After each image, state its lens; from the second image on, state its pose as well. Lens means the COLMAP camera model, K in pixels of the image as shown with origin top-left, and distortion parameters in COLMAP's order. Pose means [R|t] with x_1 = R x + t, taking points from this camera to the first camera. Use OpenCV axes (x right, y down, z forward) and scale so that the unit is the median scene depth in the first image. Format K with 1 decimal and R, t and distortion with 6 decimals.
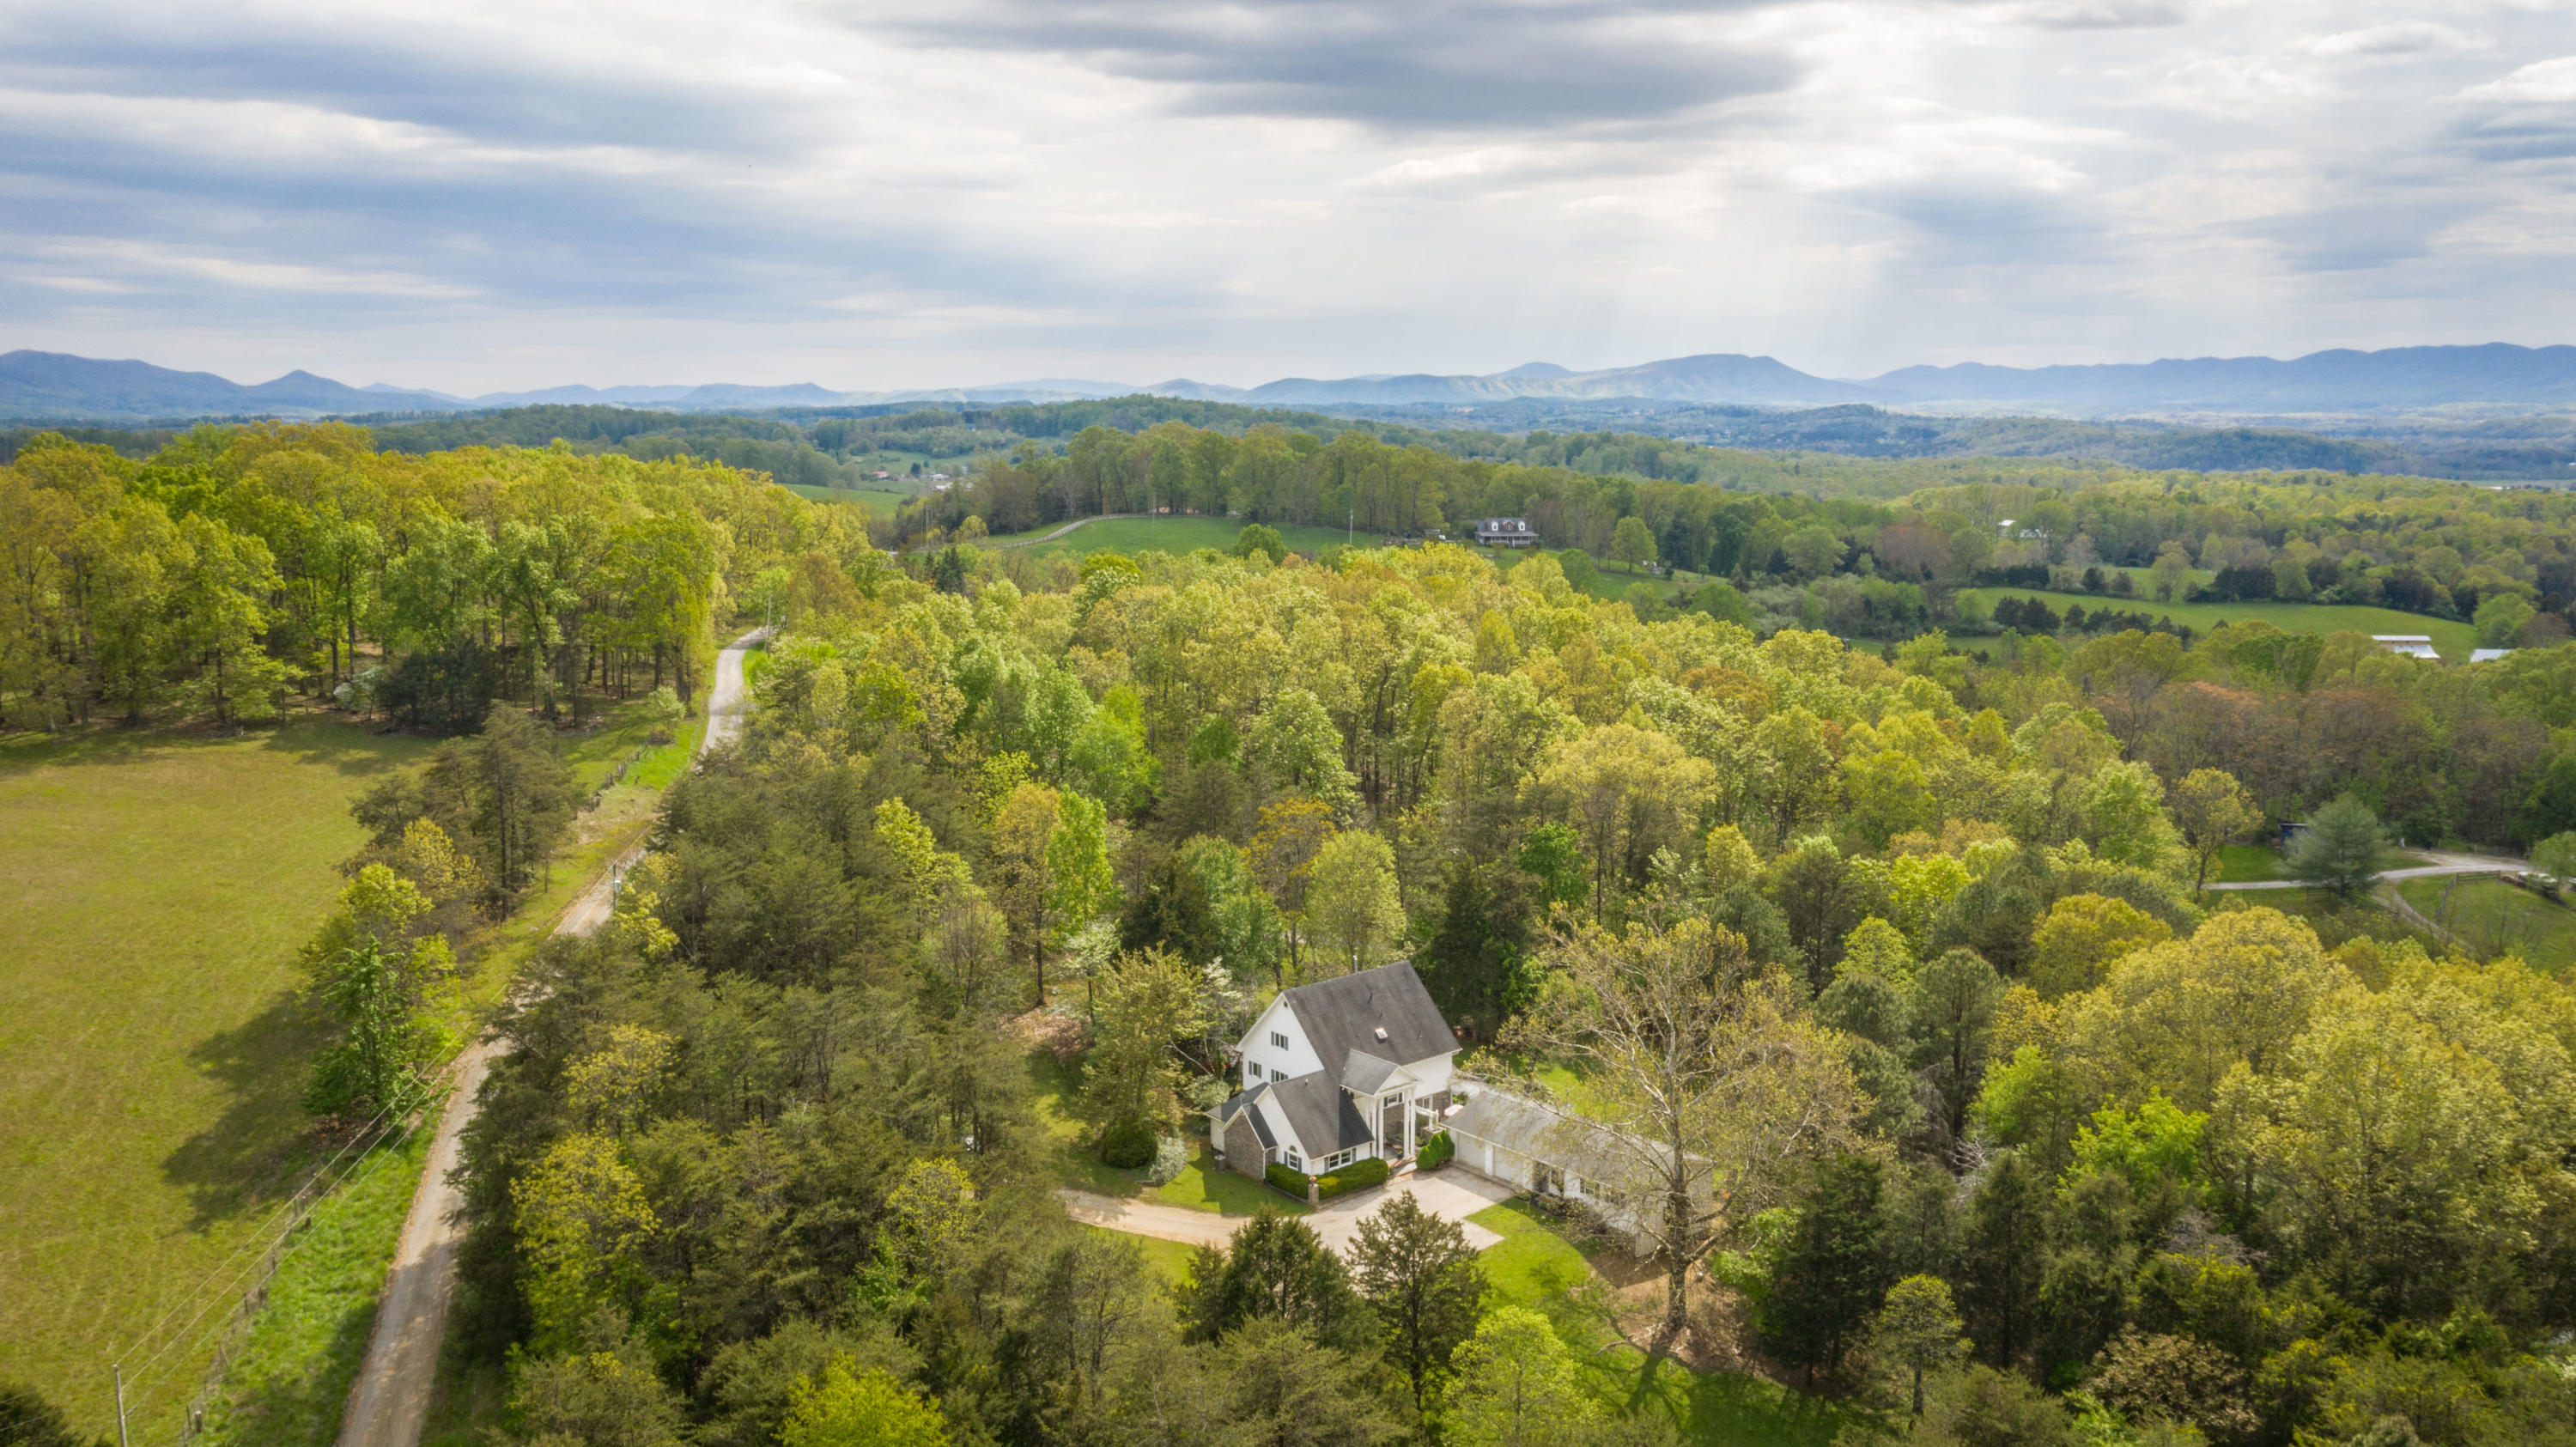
lens RADIAL K [[2050.5, 0, 1288.0], [0, 2050.5, 723.5], [0, 0, 1]] dist [-0.027119, 0.002659]
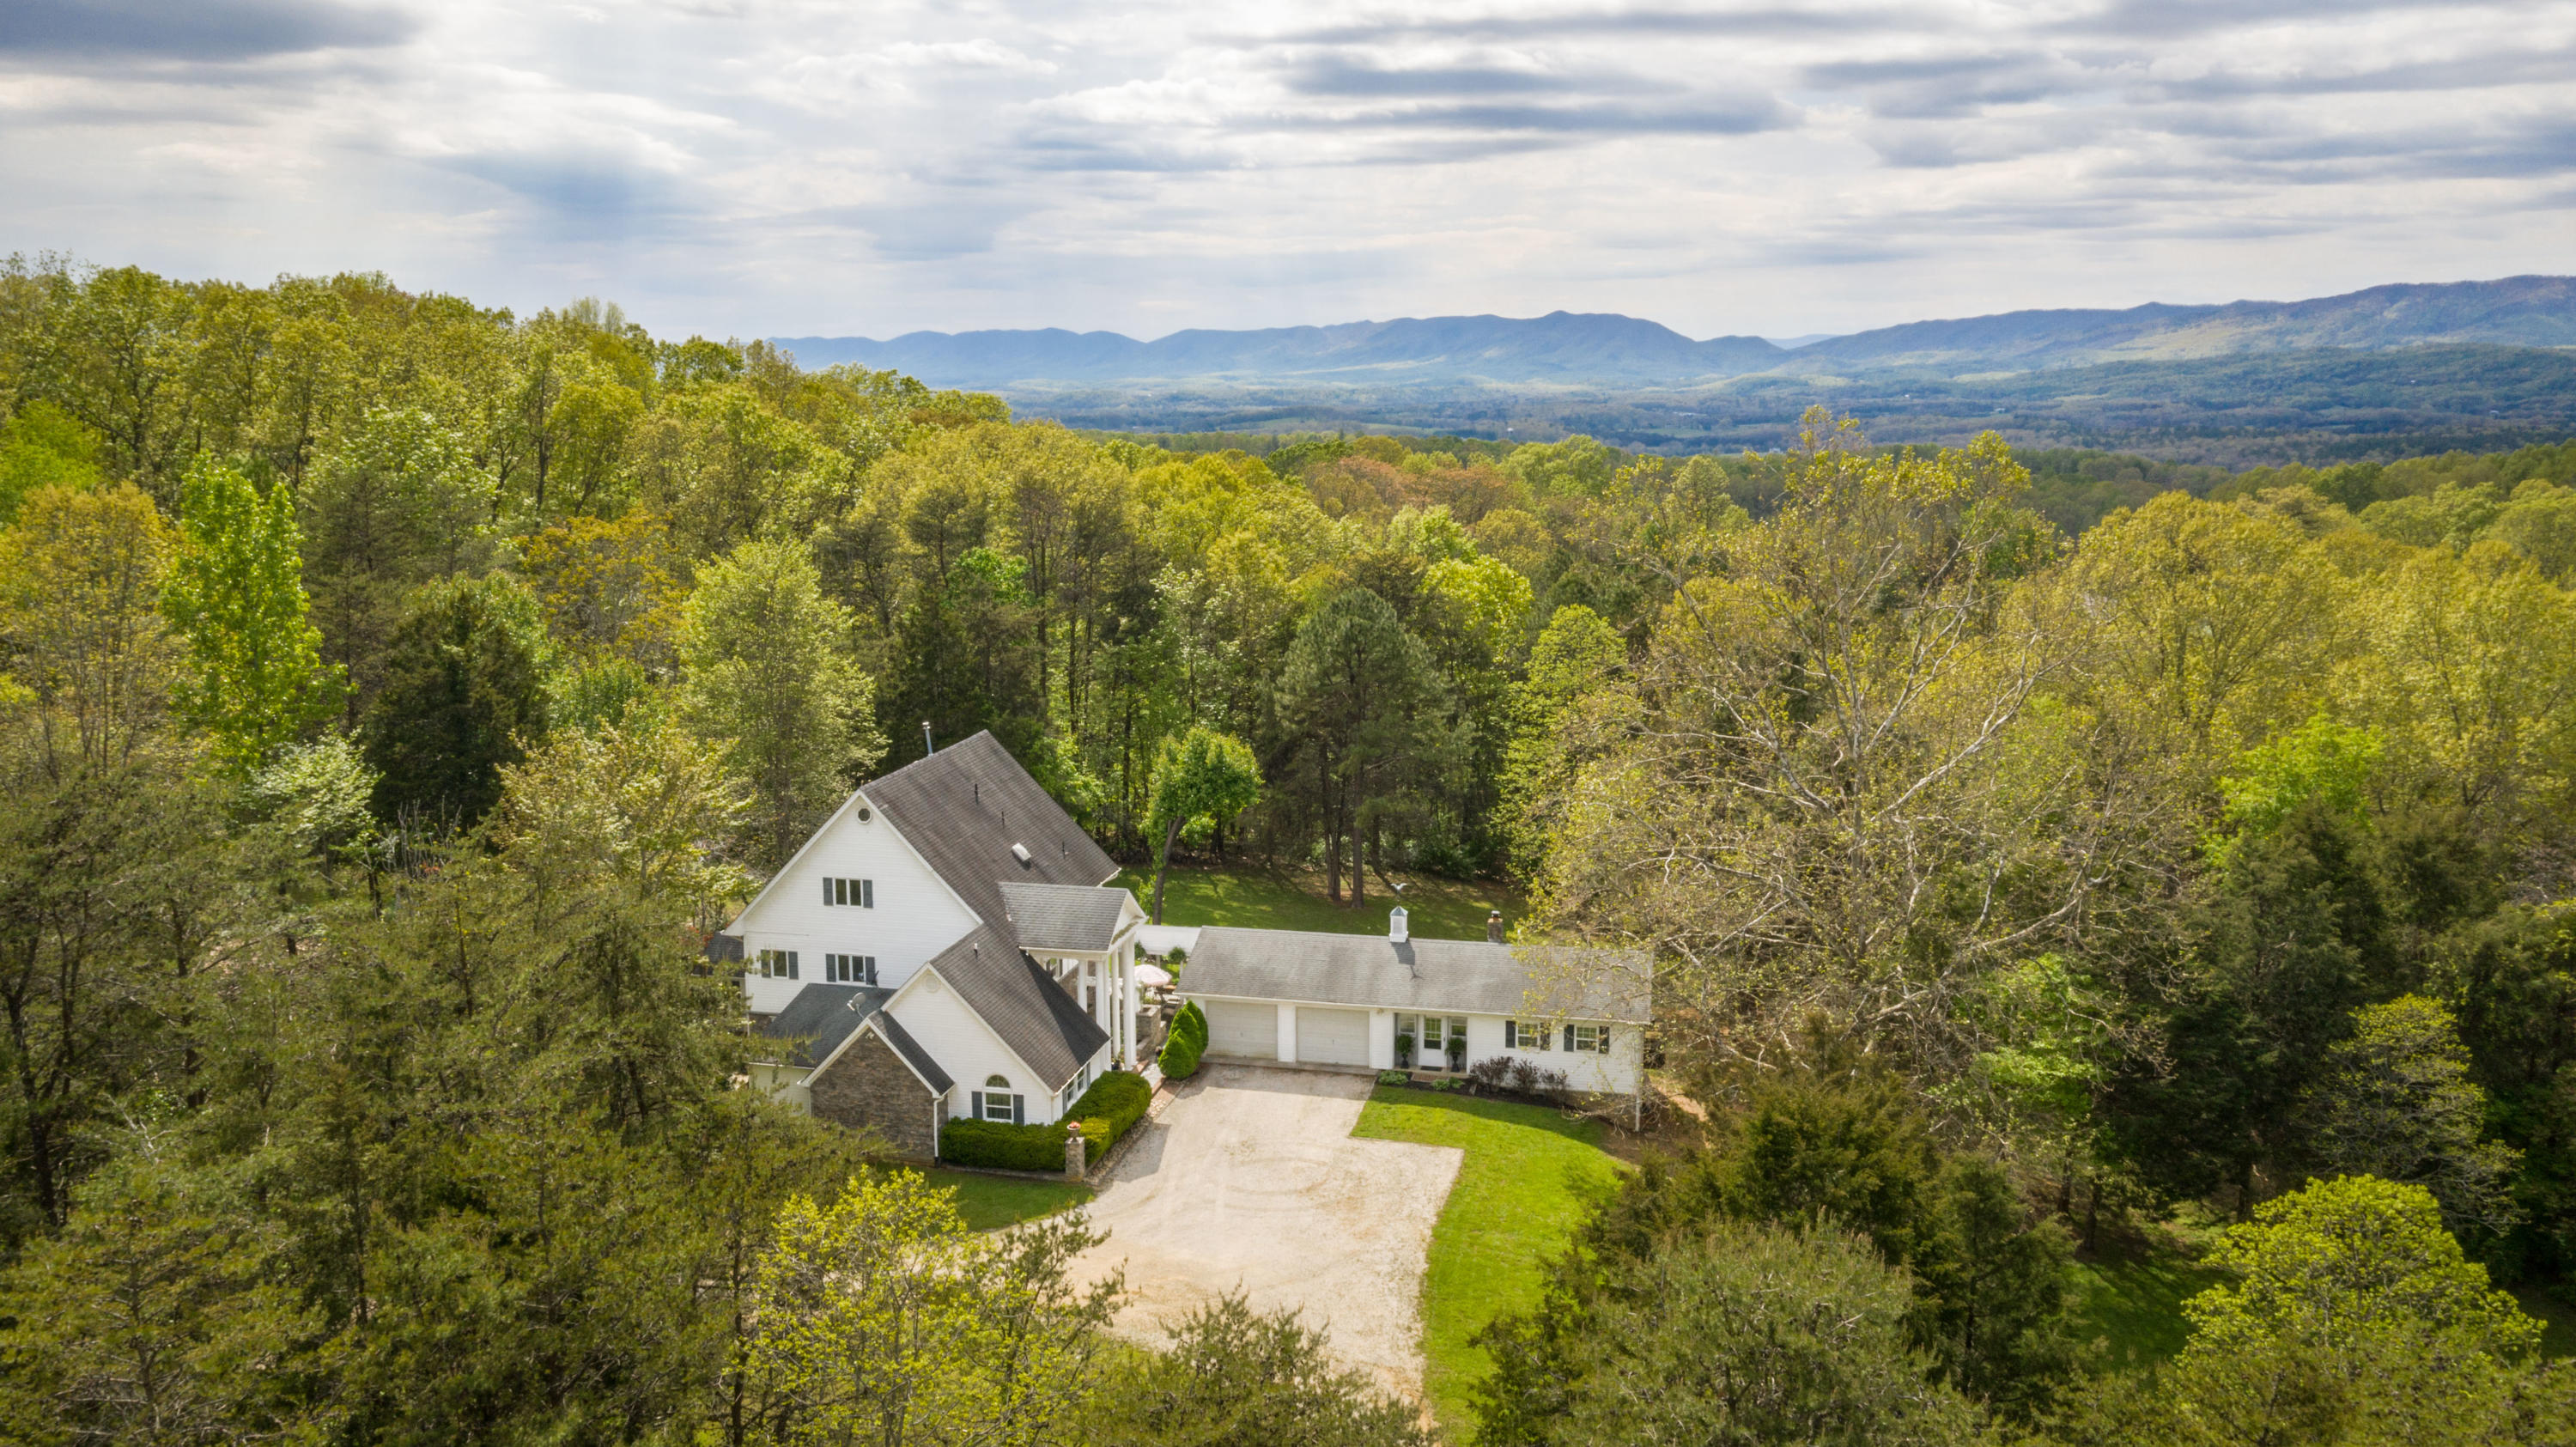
lens RADIAL K [[2050.5, 0, 1288.0], [0, 2050.5, 723.5], [0, 0, 1]] dist [-0.027119, 0.002659]
pose [[0.801412, -0.097482, 0.590115, -0.214400], [0.093286, 0.994927, 0.037665, 0.108969], [-0.590793, 0.024864, 0.806440, 0.553436]]
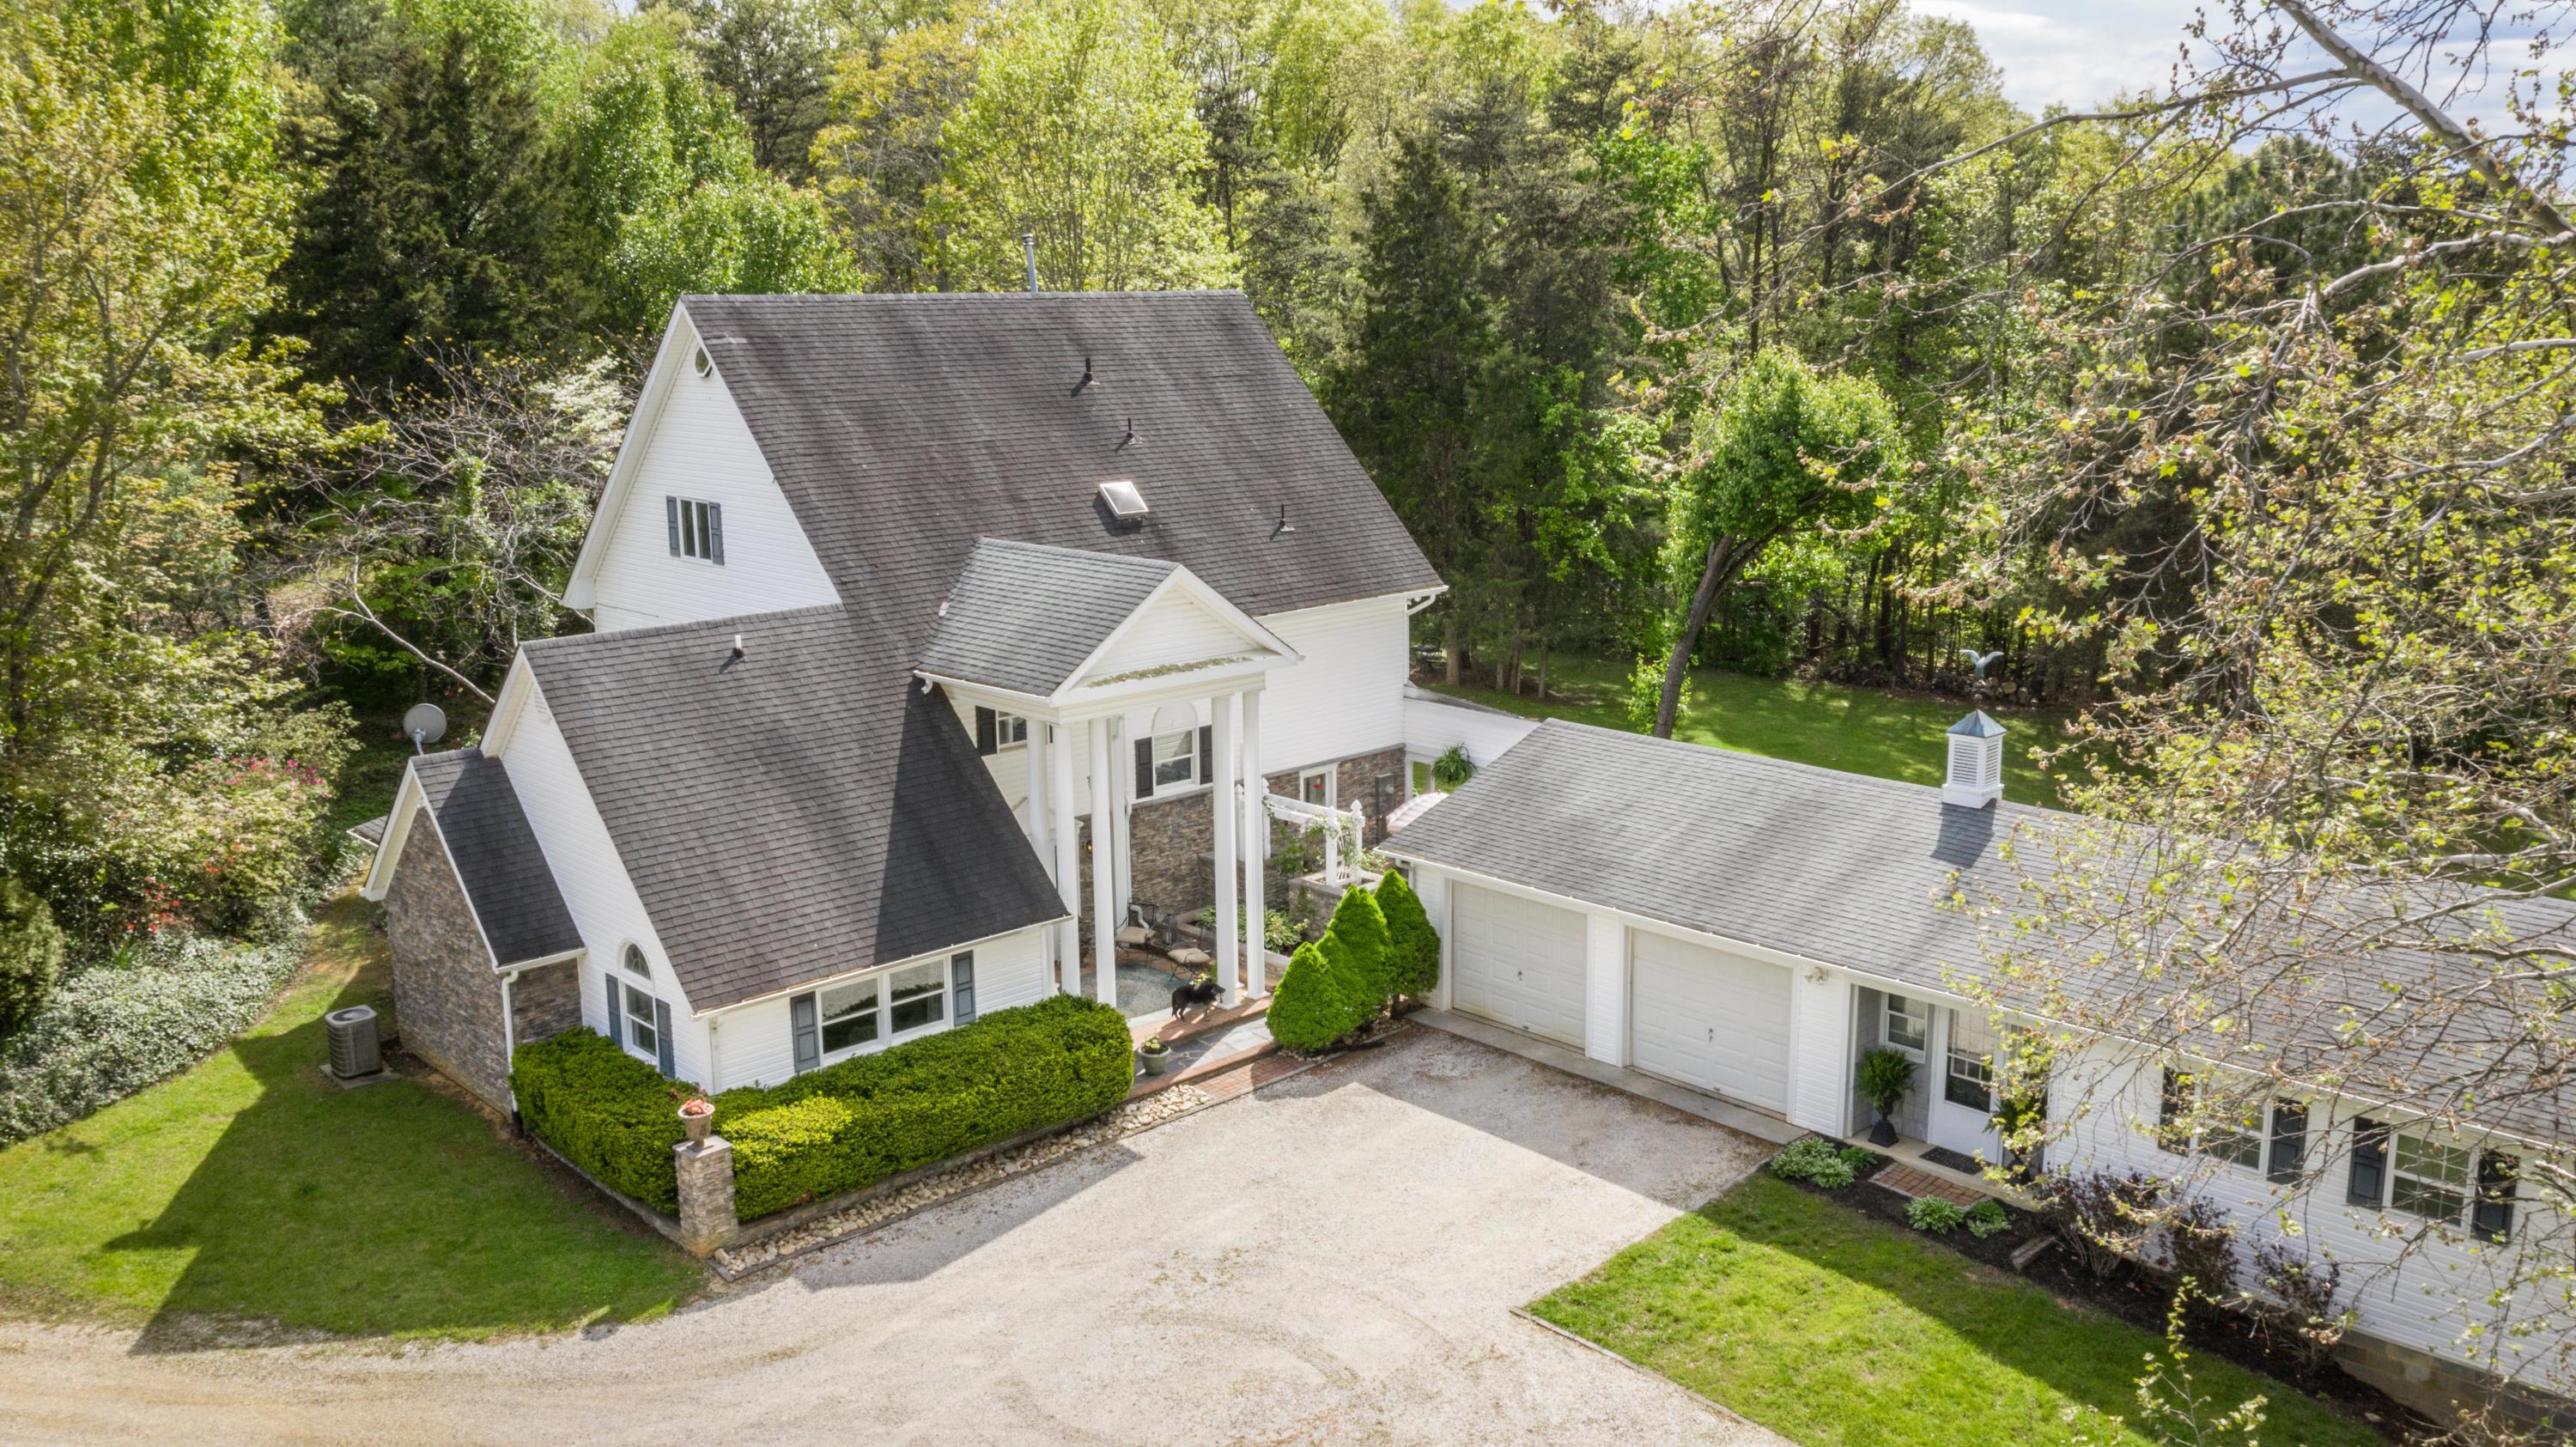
lens RADIAL K [[2050.5, 0, 1288.0], [0, 2050.5, 723.5], [0, 0, 1]] dist [-0.027119, 0.002659]
pose [[0.998173, -0.018120, 0.057632, 0.052717], [0.015175, 0.998577, 0.051121, 0.171991], [-0.058477, -0.050153, 0.997028, 0.784669]]
